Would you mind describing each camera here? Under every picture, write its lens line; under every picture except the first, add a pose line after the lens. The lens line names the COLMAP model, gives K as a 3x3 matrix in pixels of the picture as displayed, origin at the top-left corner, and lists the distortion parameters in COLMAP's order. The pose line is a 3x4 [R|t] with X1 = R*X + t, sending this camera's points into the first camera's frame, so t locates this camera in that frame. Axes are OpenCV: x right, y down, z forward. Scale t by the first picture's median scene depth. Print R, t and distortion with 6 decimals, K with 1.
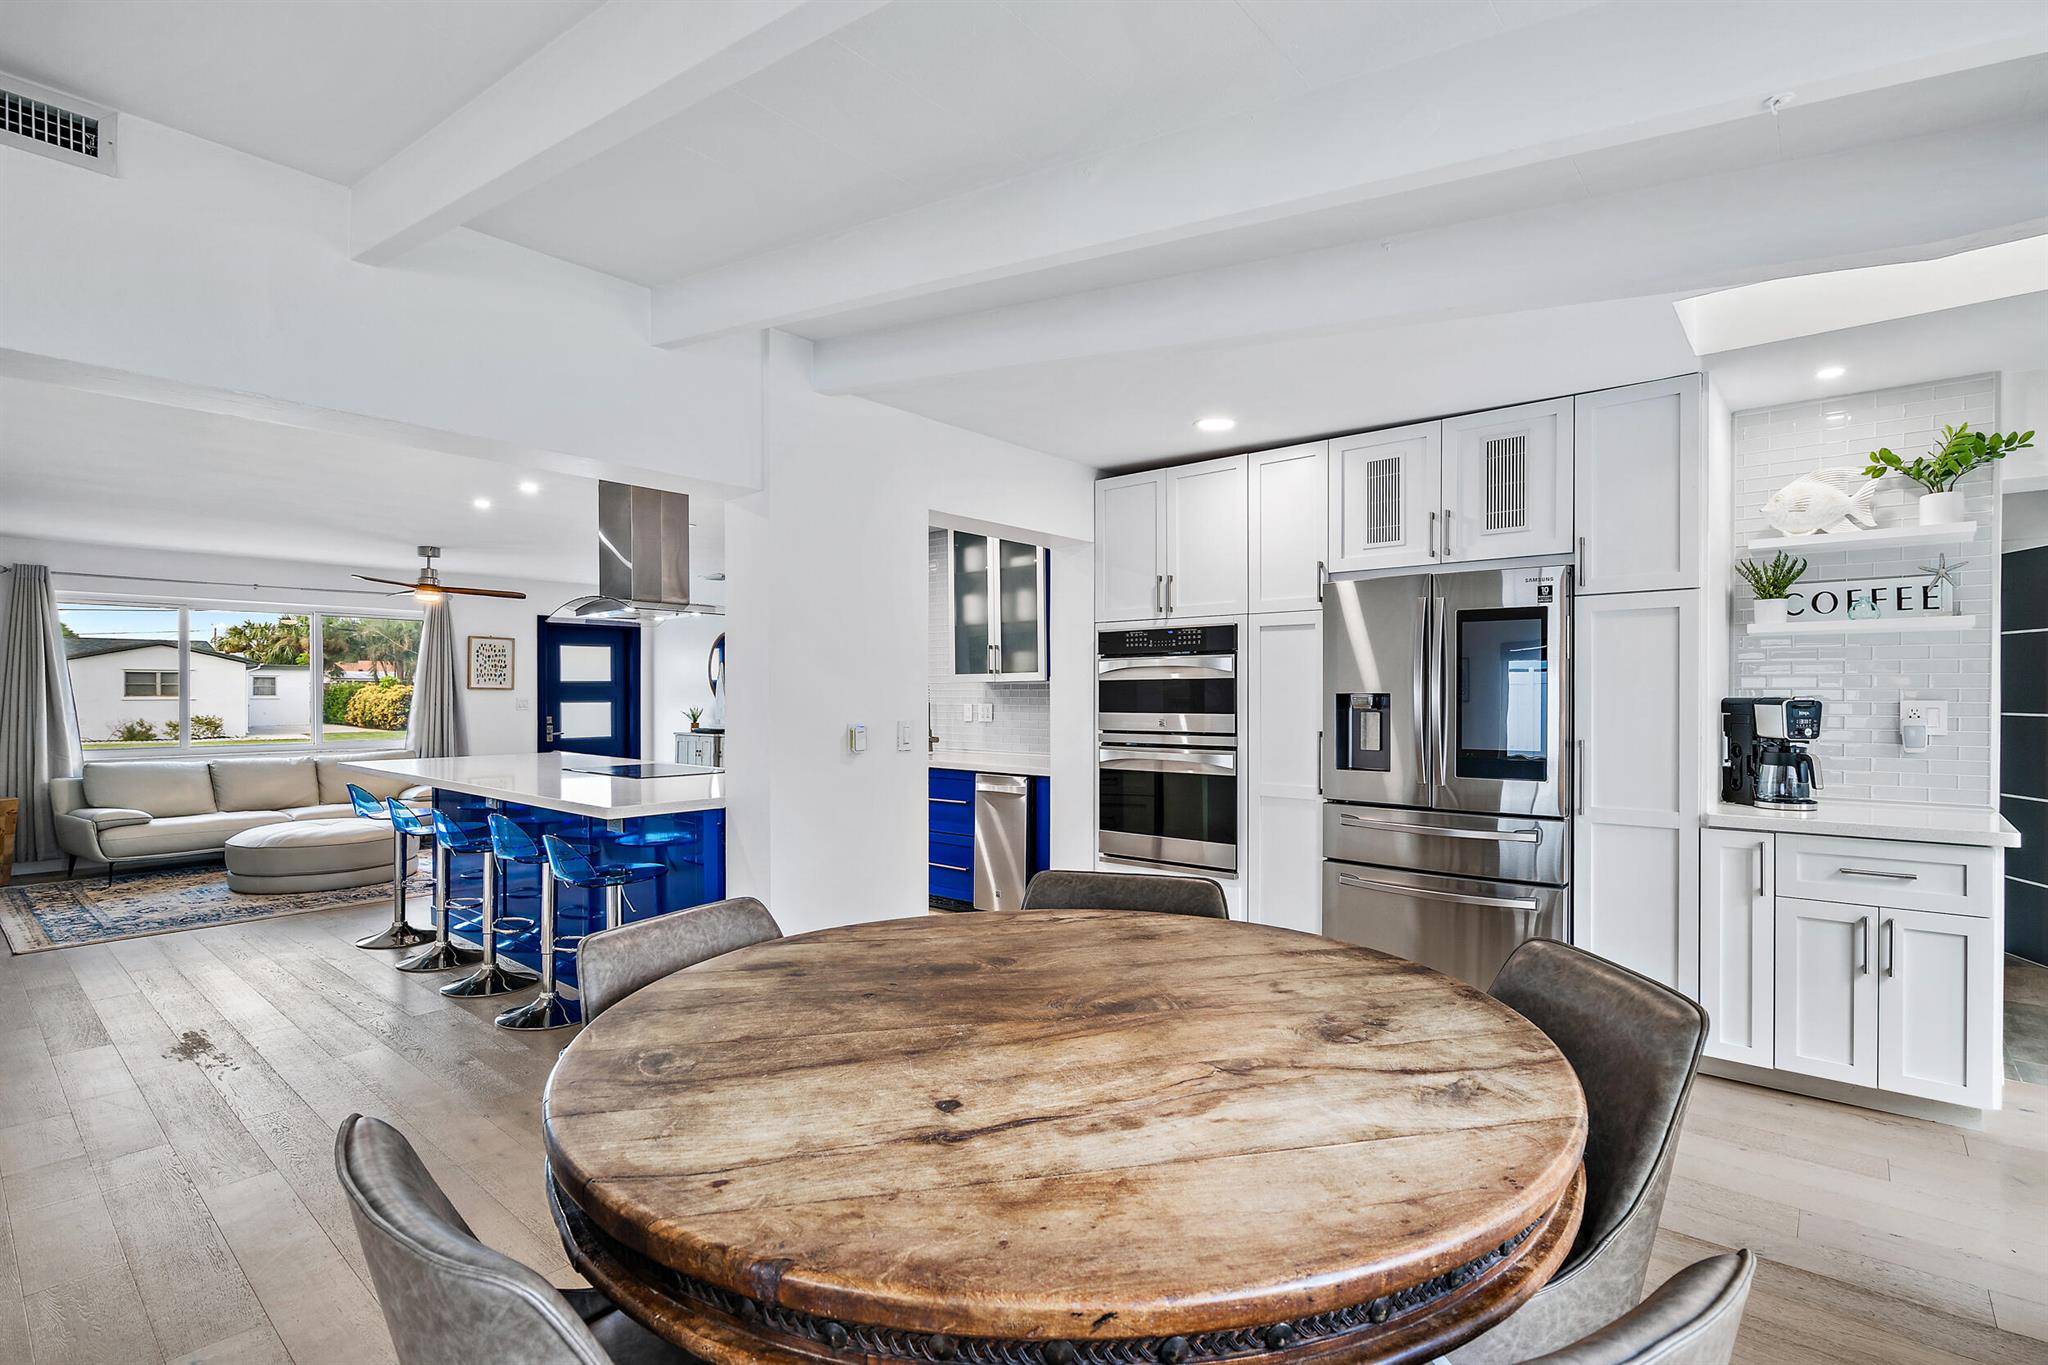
lens RADIAL K [[947.0, 0, 1043.7], [0, 947.0, 696.1], [0, 0, 1]] dist [-0.000275, -0.002592]
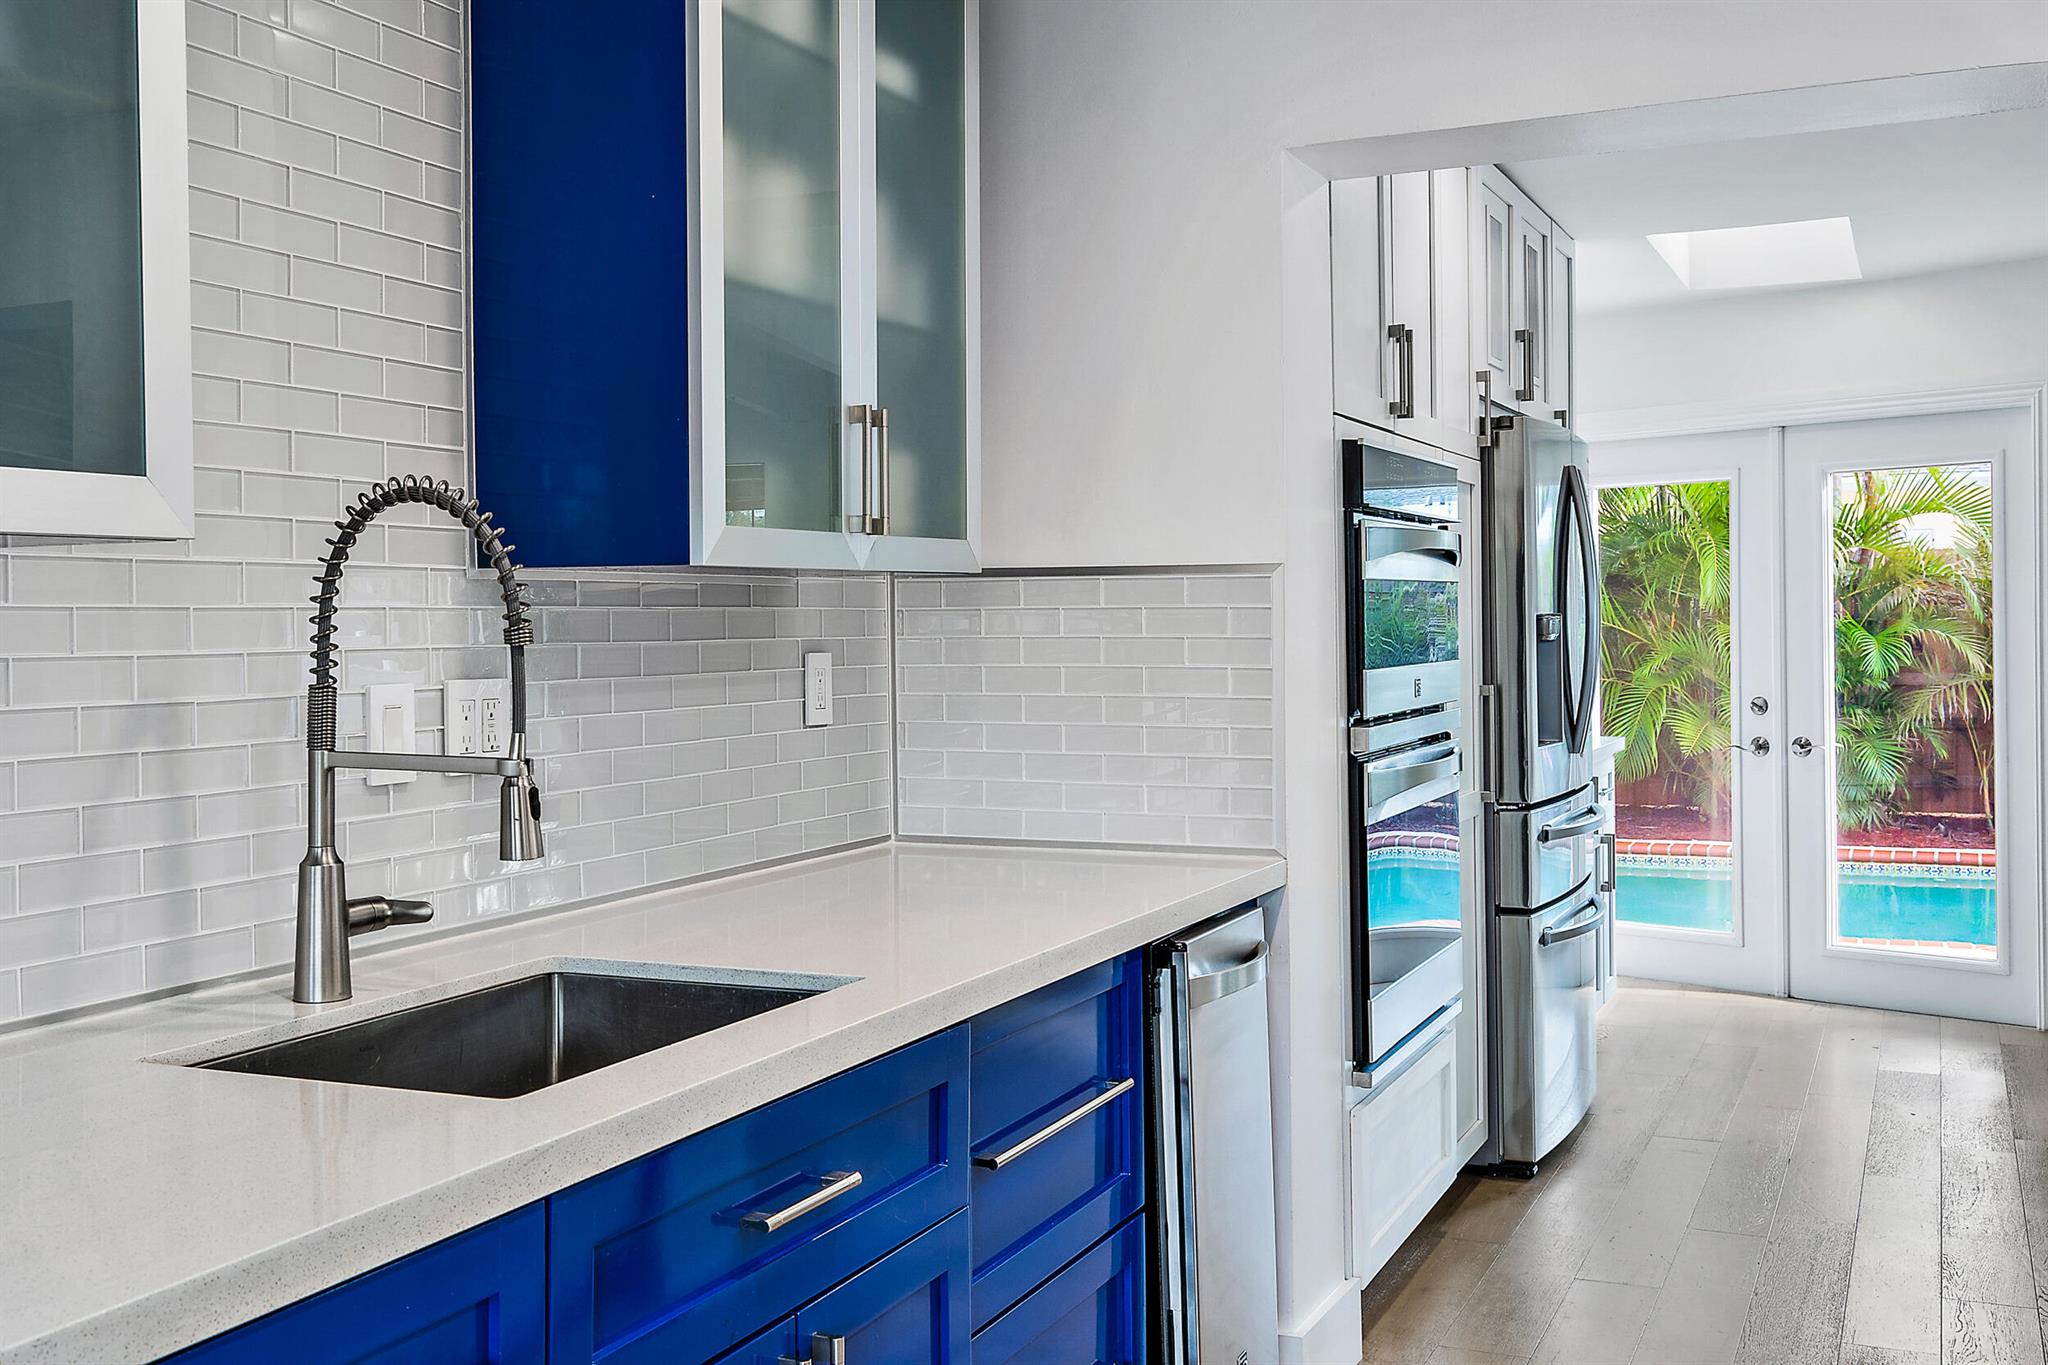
lens RADIAL K [[2012.1, 0, 1043.0], [0, 2012.1, 602.1], [0, 0, 1]] dist [0.013087, 0.000000]
pose [[-0.274692, 0.011491, 0.961464, -0.506671], [0.014624, 0.999863, -0.007772, -0.002884], [-0.961421, 0.011926, -0.274823, 1.057758]]
